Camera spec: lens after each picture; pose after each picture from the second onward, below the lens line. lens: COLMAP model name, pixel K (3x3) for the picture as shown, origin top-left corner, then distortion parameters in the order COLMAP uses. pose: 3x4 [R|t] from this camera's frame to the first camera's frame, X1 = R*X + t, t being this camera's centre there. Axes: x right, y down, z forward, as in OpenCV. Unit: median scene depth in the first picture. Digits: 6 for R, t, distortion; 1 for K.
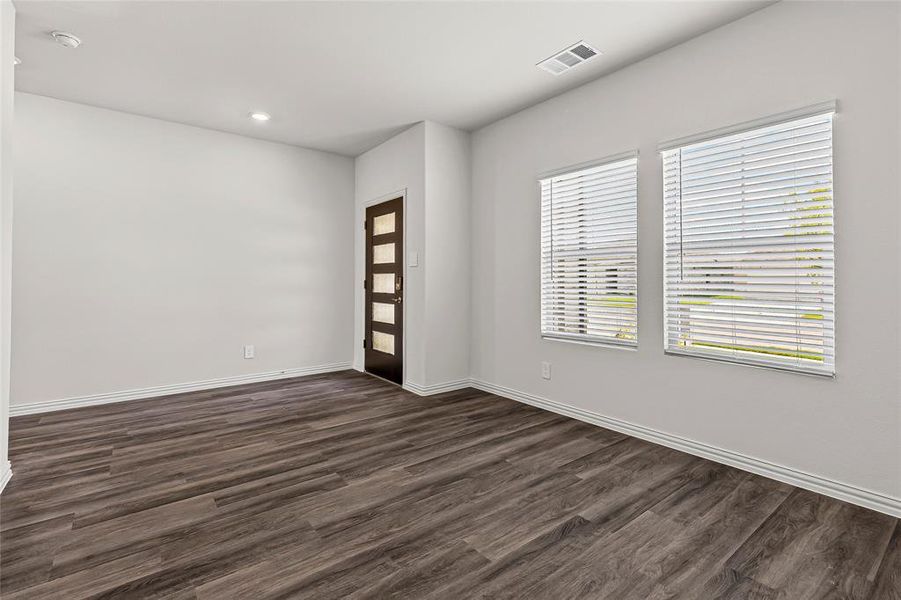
lens RADIAL K [[416.3, 0, 449.1], [0, 416.3, 275.7], [0, 0, 1]] dist [0.001791, 0.000870]
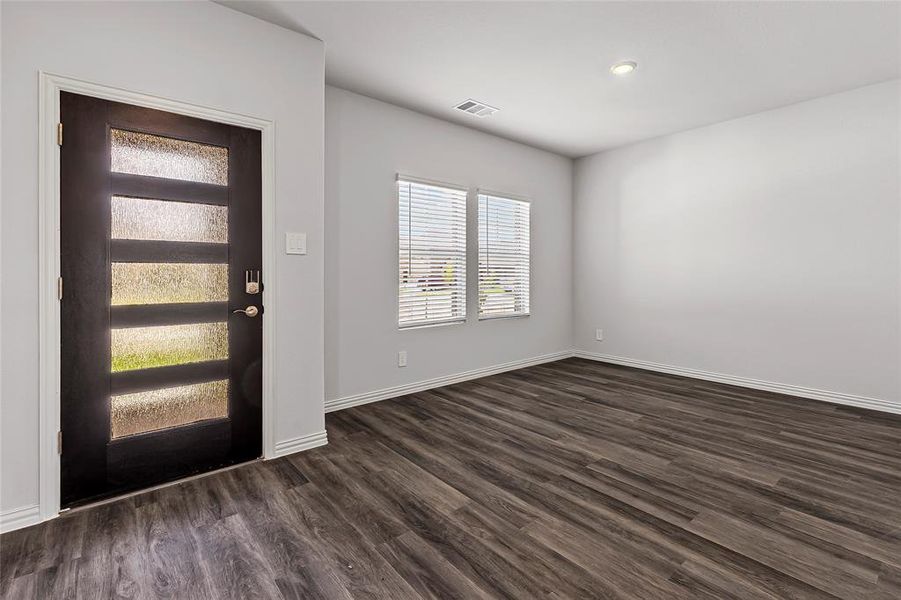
lens RADIAL K [[416.3, 0, 451.3], [0, 416.3, 274.6], [0, 0, 1]] dist [0.001791, 0.000870]
pose [[-0.035809, -0.000605, 0.999358, -1.229124], [-0.007257, 0.999974, 0.000345, 0.011753], [-0.999332, -0.007240, -0.035812, 1.325162]]
